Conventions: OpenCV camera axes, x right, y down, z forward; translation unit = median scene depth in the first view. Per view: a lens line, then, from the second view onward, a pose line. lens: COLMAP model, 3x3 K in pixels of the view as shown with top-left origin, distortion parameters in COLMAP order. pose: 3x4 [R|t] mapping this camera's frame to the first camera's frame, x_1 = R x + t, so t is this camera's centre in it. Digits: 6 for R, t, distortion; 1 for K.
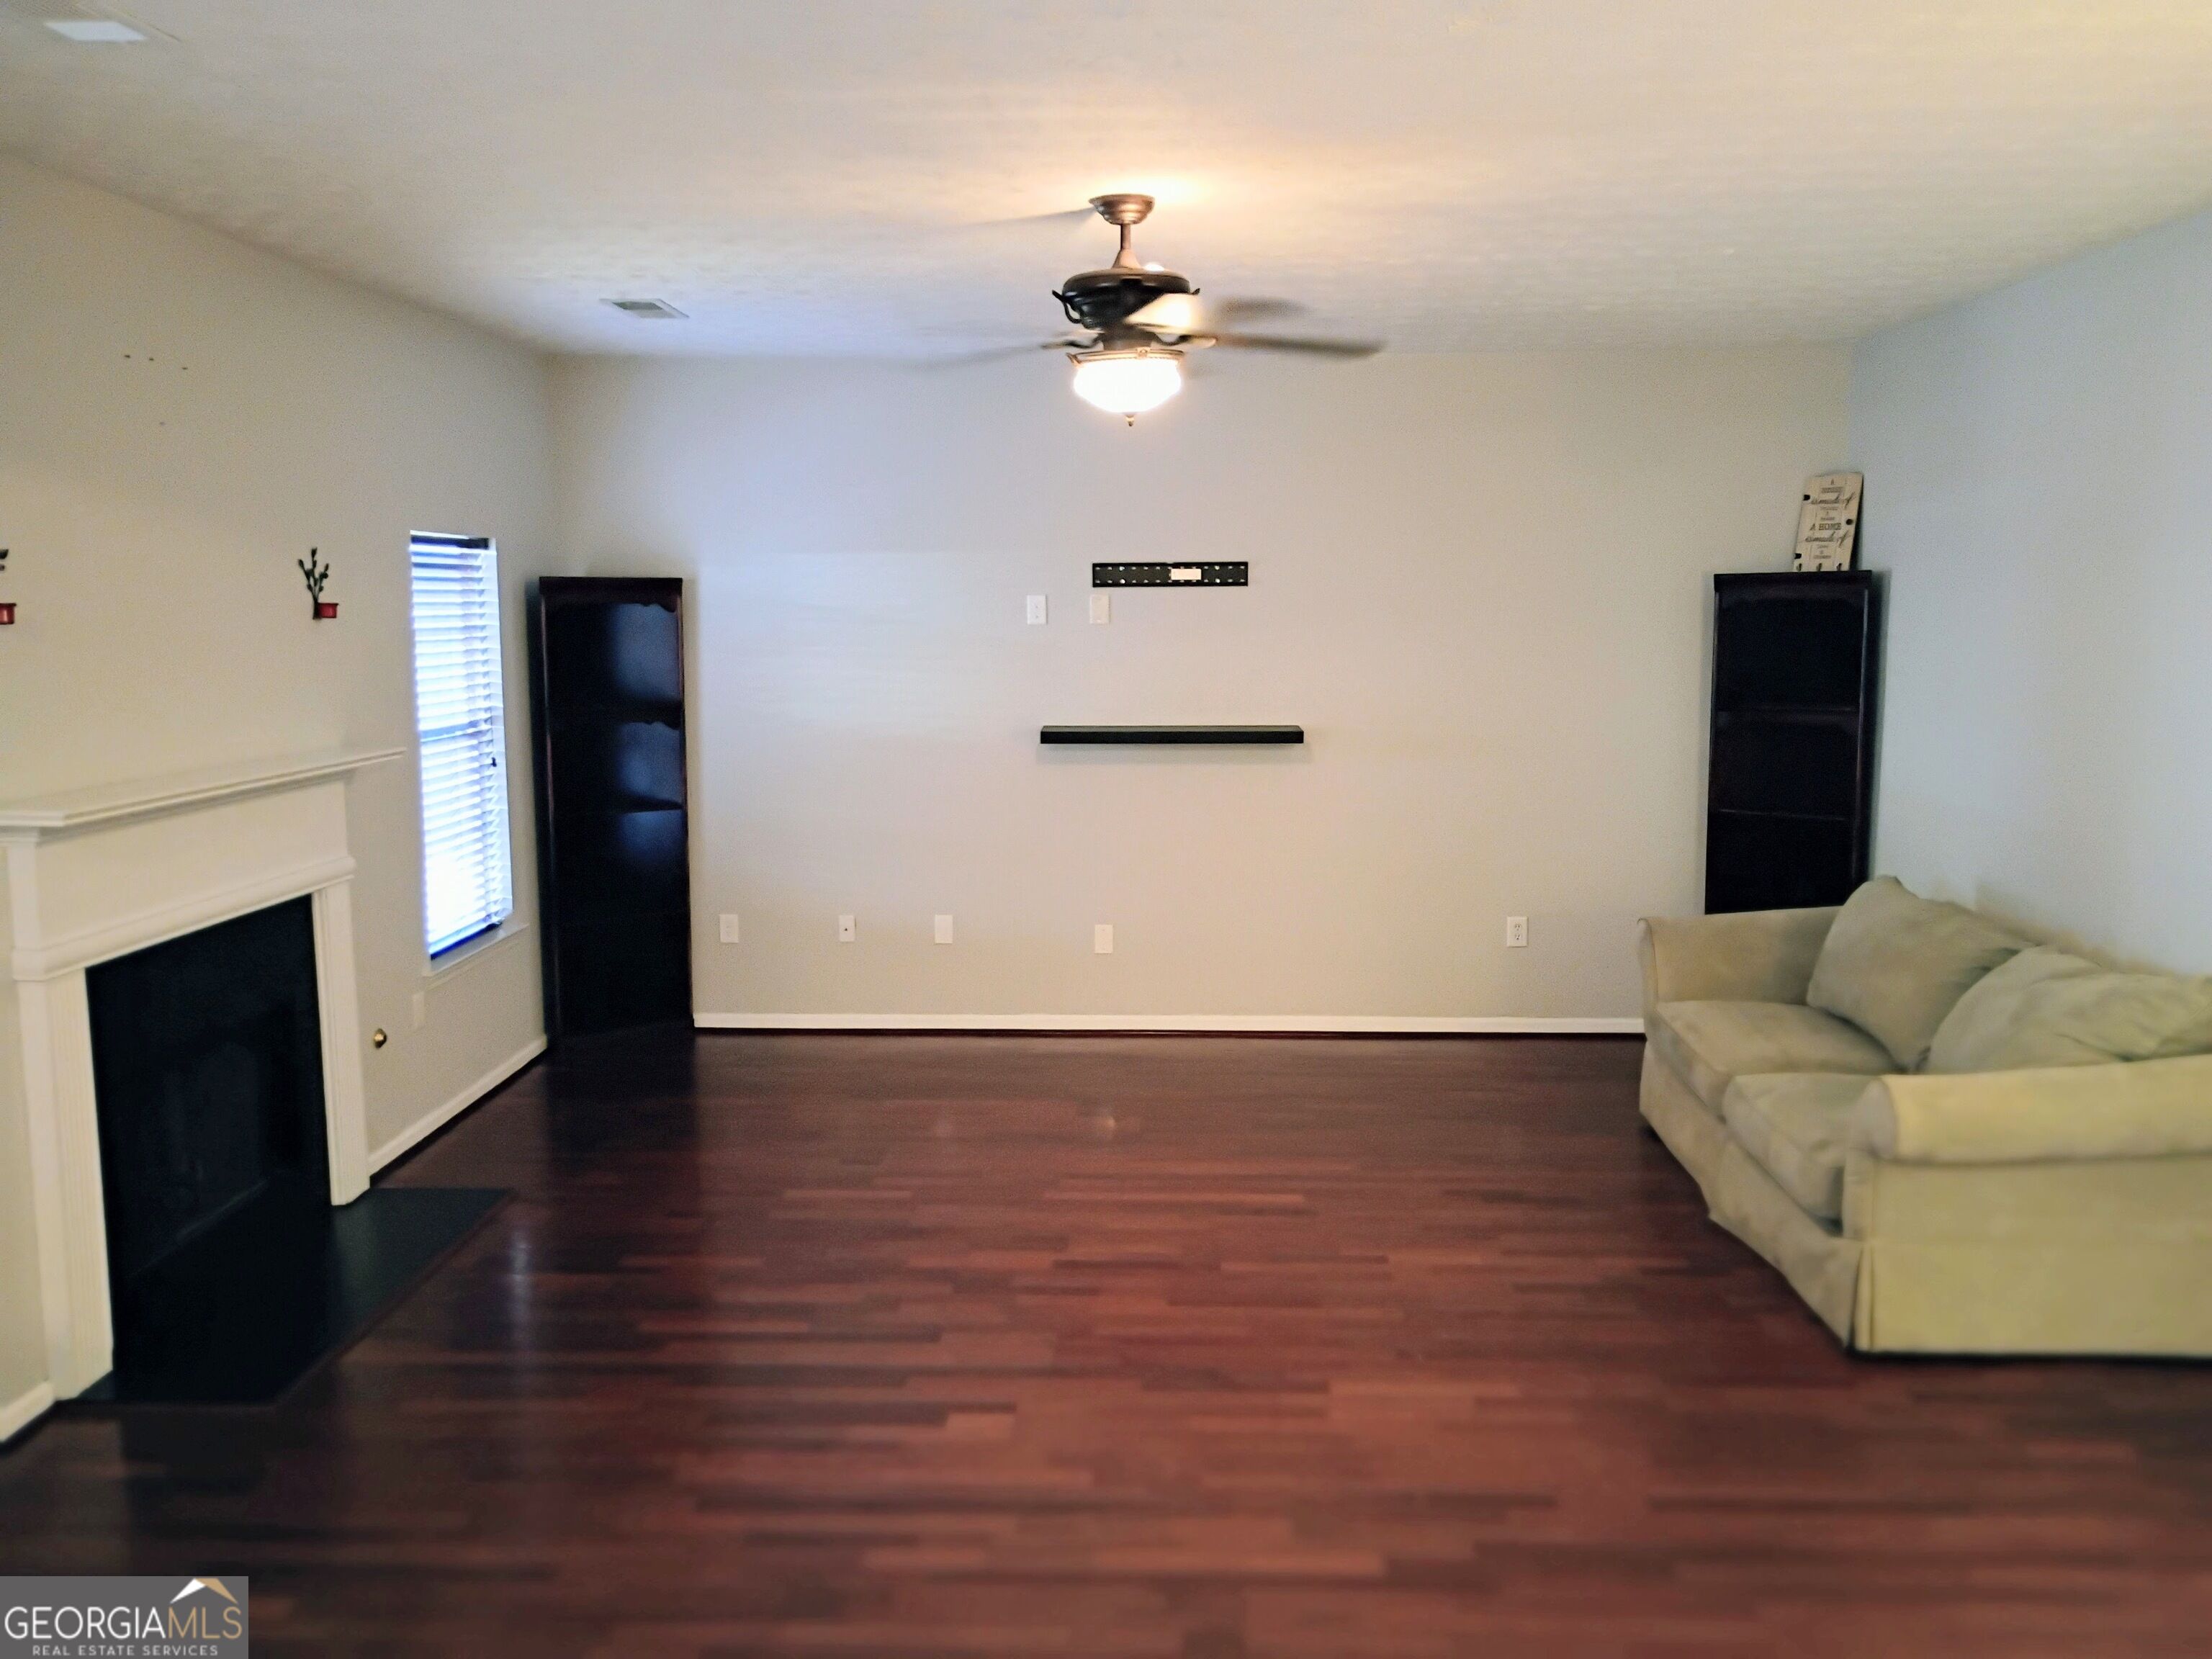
lens RADIAL K [[1827.9, 0, 1108.6], [0, 1827.9, 816.1], [0, 0, 1]] dist [0.068337, -0.097112]
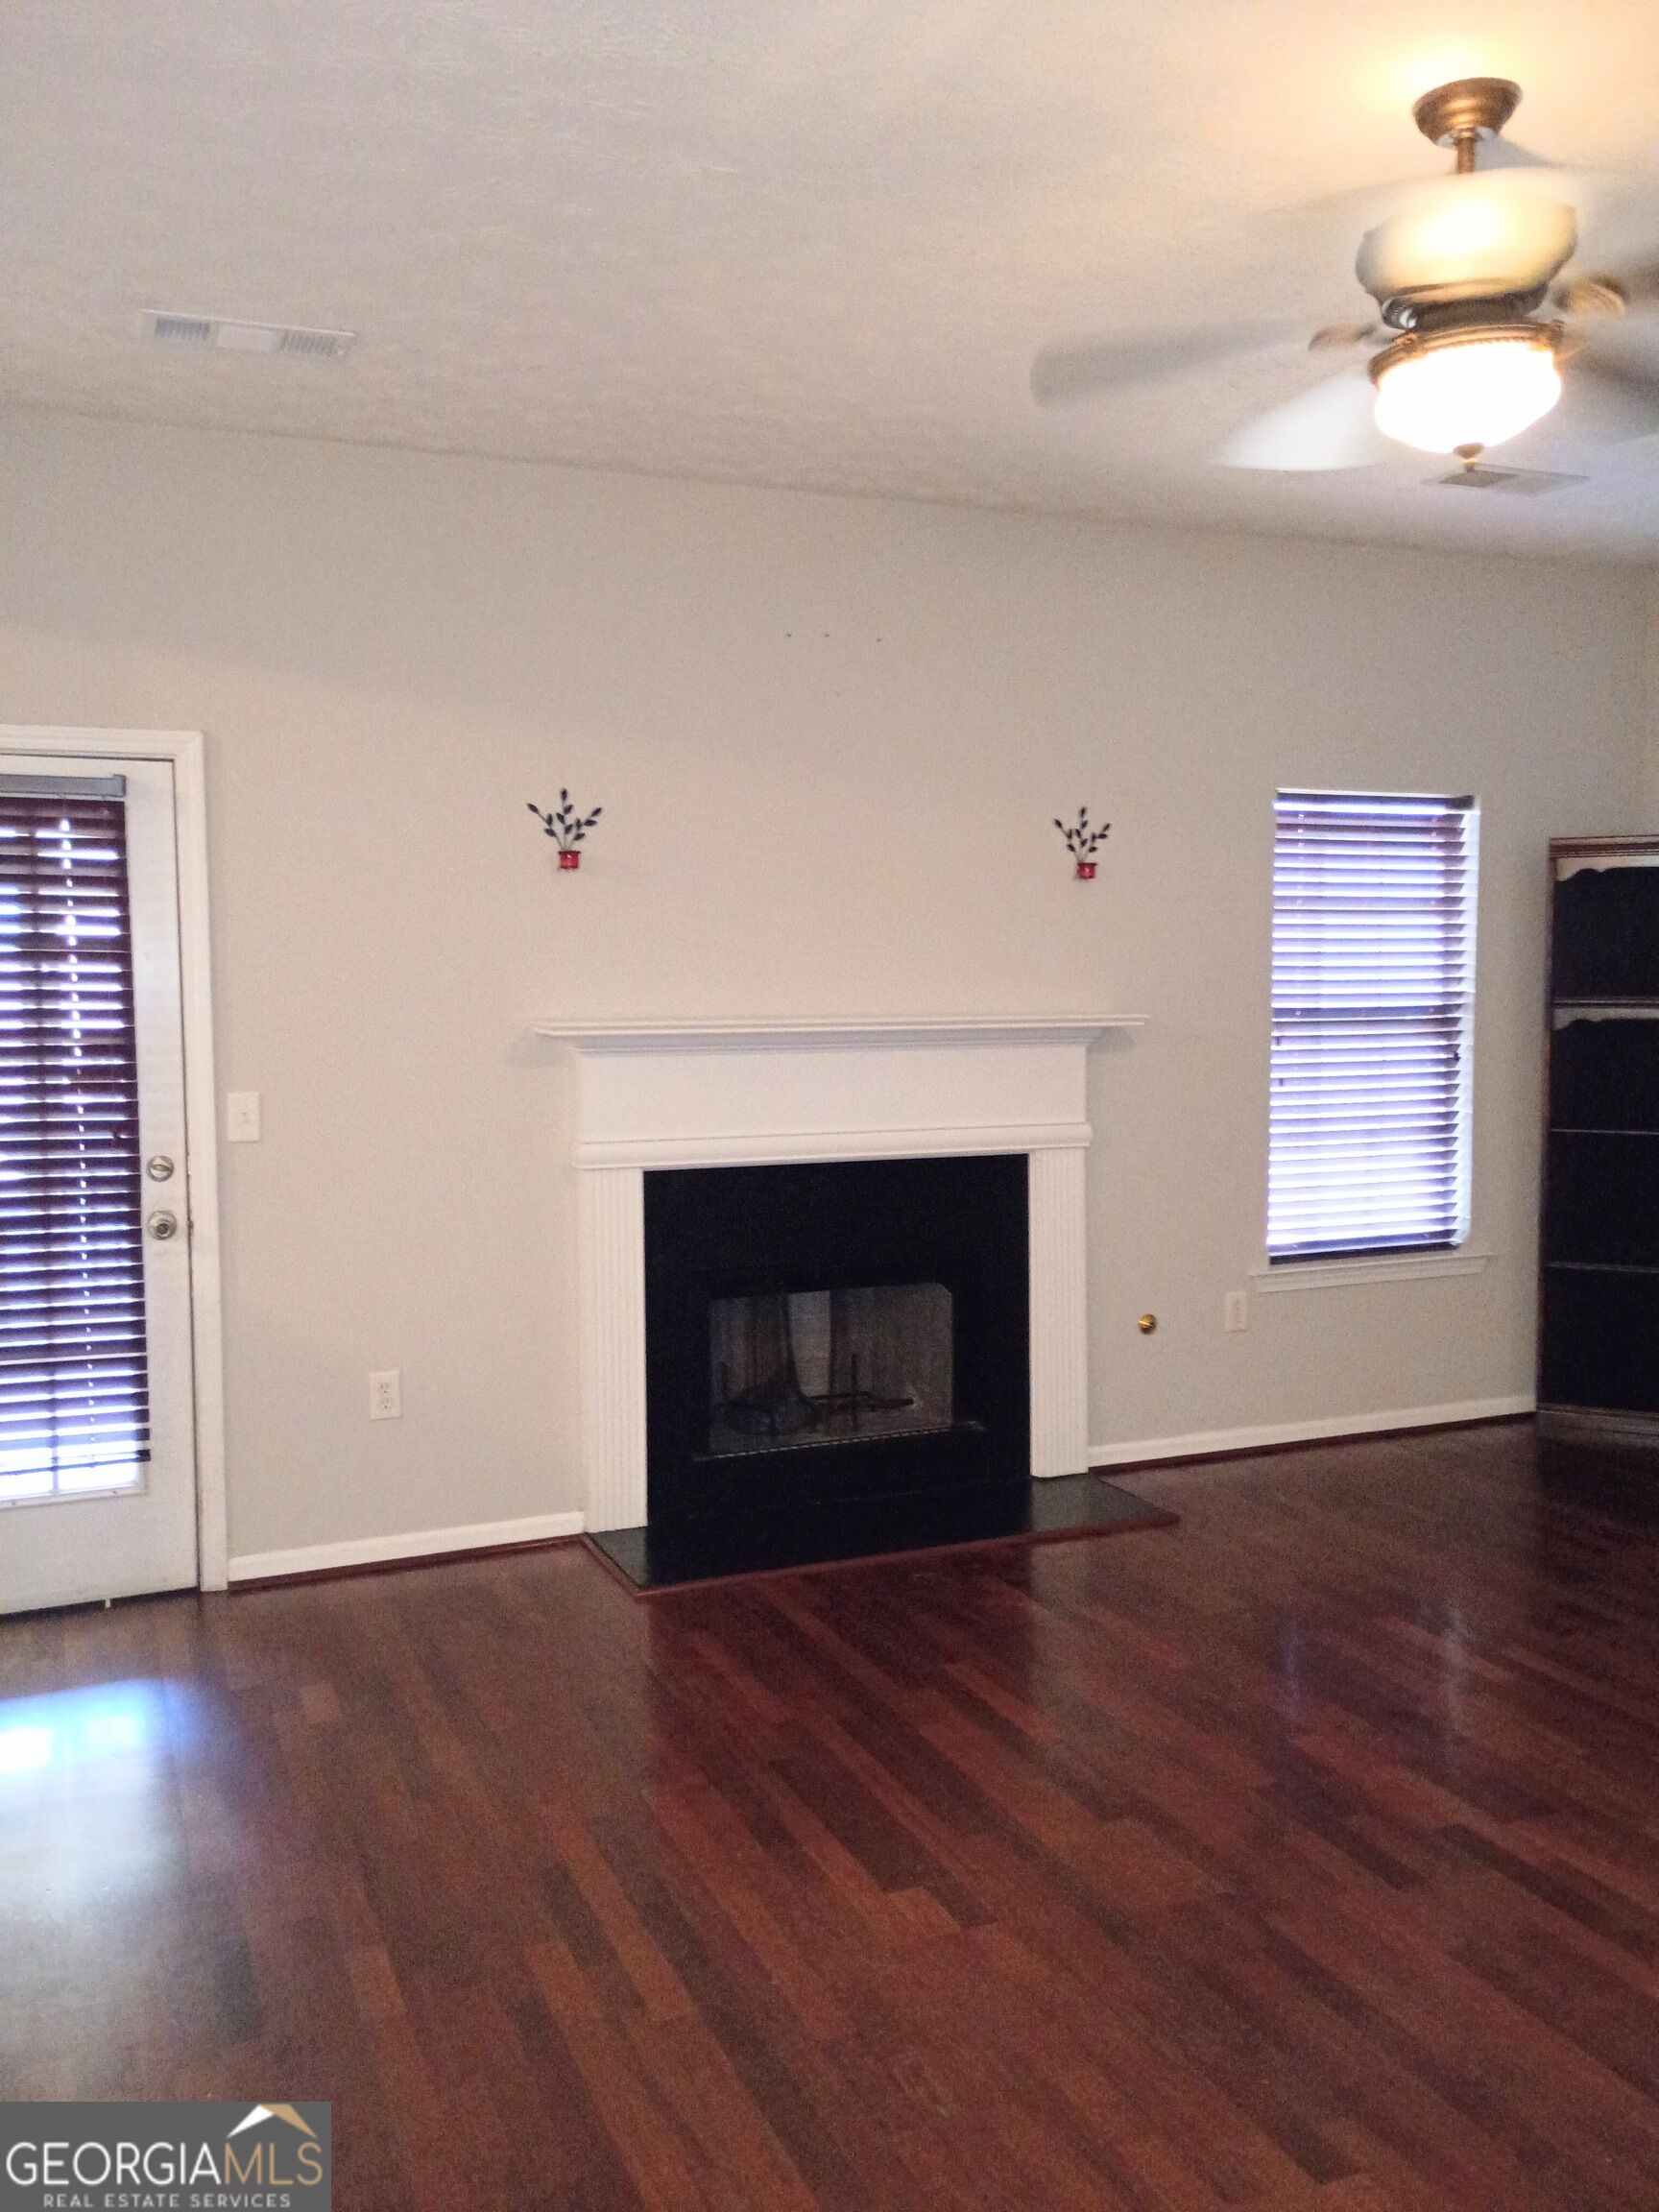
lens RADIAL K [[1827.9, 0, 821.1], [0, 1827.9, 1101.8], [0, 0, 1]] dist [0.068337, -0.097112]
pose [[0.421868, 0.064790, -0.904339, 0.403811], [-0.100601, 0.994629, 0.024329, 0.000977], [0.901059, 0.080714, 0.426120, 0.470264]]
